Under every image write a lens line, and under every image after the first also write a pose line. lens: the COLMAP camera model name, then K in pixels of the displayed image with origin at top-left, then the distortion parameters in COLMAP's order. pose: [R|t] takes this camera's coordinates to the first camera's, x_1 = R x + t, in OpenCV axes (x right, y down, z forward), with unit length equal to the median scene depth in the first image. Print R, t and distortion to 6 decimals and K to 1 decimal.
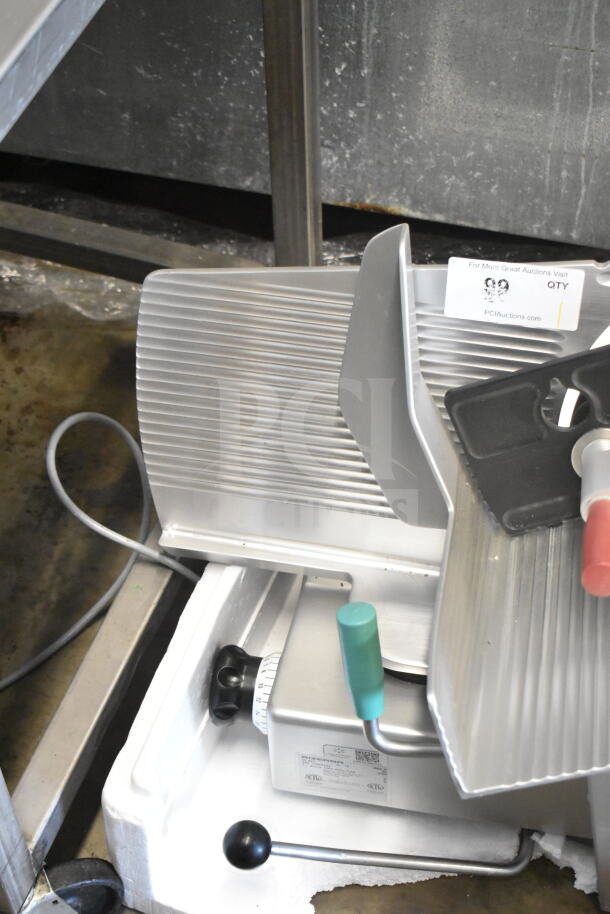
lens RADIAL K [[1575.9, 0, 302.6], [0, 1575.9, 458.4], [0, 0, 1]] dist [-0.040006, 0.000000]
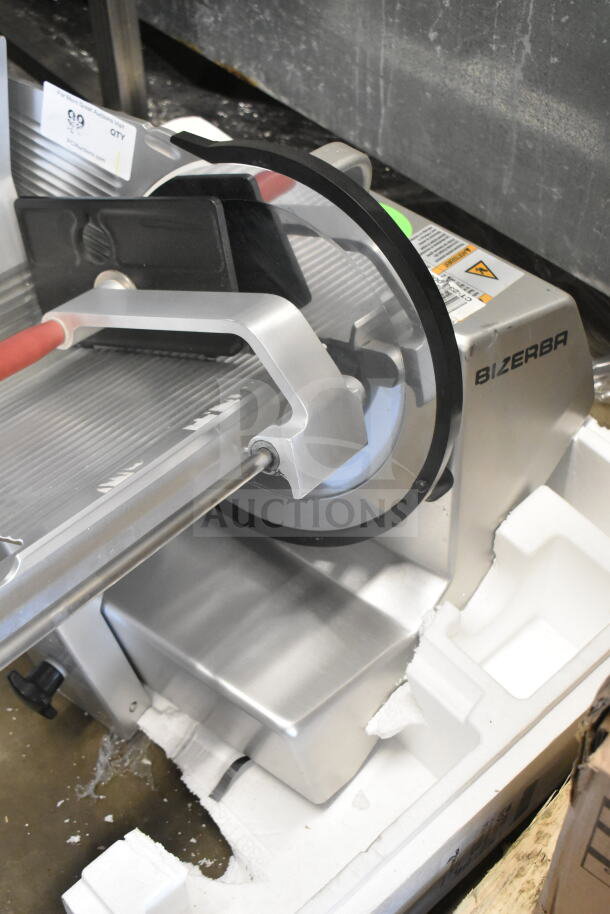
lens RADIAL K [[1395.8, 0, 304.6], [0, 1395.8, 460.2], [0, 0, 1]] dist [-0.027323, 0.000000]
pose [[0.902344, 0.371518, -0.218516, 0.417806], [-0.351629, 0.927719, 0.125276, -0.047407], [0.249264, -0.036205, 0.967759, 0.049703]]
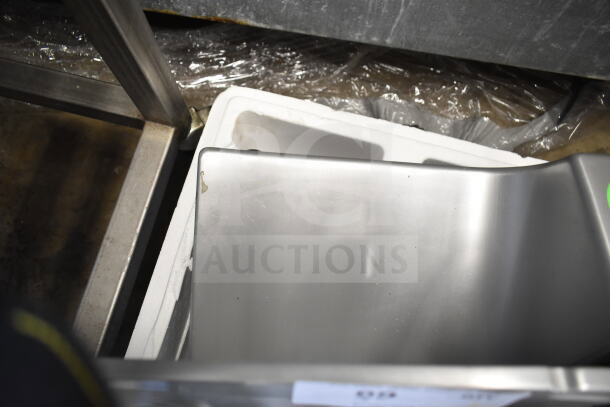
lens RADIAL K [[474.3, 0, 306.2], [0, 474.3, 205.0], [0, 0, 1]] dist [-0.026965, 0.002102]
pose [[0.990261, -0.101292, 0.095512, 0.060167], [0.054364, 0.912913, 0.404518, -0.179320], [-0.128169, -0.395386, 0.909529, 0.621787]]
